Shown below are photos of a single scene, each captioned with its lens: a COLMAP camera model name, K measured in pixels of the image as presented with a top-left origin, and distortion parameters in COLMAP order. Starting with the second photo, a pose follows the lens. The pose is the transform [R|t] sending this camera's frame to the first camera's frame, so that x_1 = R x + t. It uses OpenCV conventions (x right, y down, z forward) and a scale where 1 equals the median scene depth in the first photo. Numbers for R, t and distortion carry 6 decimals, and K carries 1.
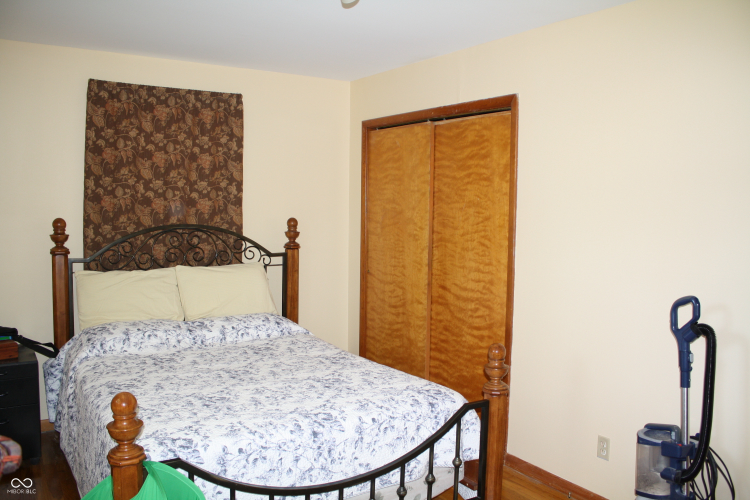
lens RADIAL K [[636.9, 0, 375.5], [0, 636.9, 252.7], [0, 0, 1]] dist [-0.155095, 0.125830]
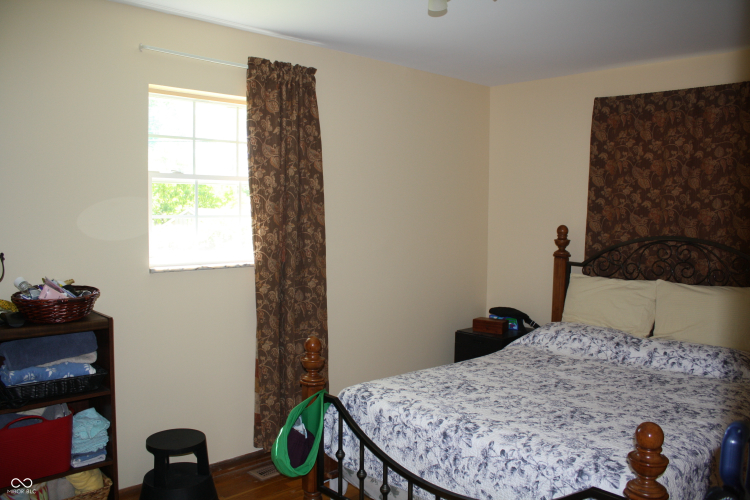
lens RADIAL K [[636.9, 0, 376.1], [0, 636.9, 245.7], [0, 0, 1]] dist [-0.155095, 0.125830]
pose [[0.179292, 0.043258, -0.982844, 0.559518], [-0.086179, 0.995883, 0.028111, -0.021022], [0.980014, 0.079660, 0.182282, 0.445748]]
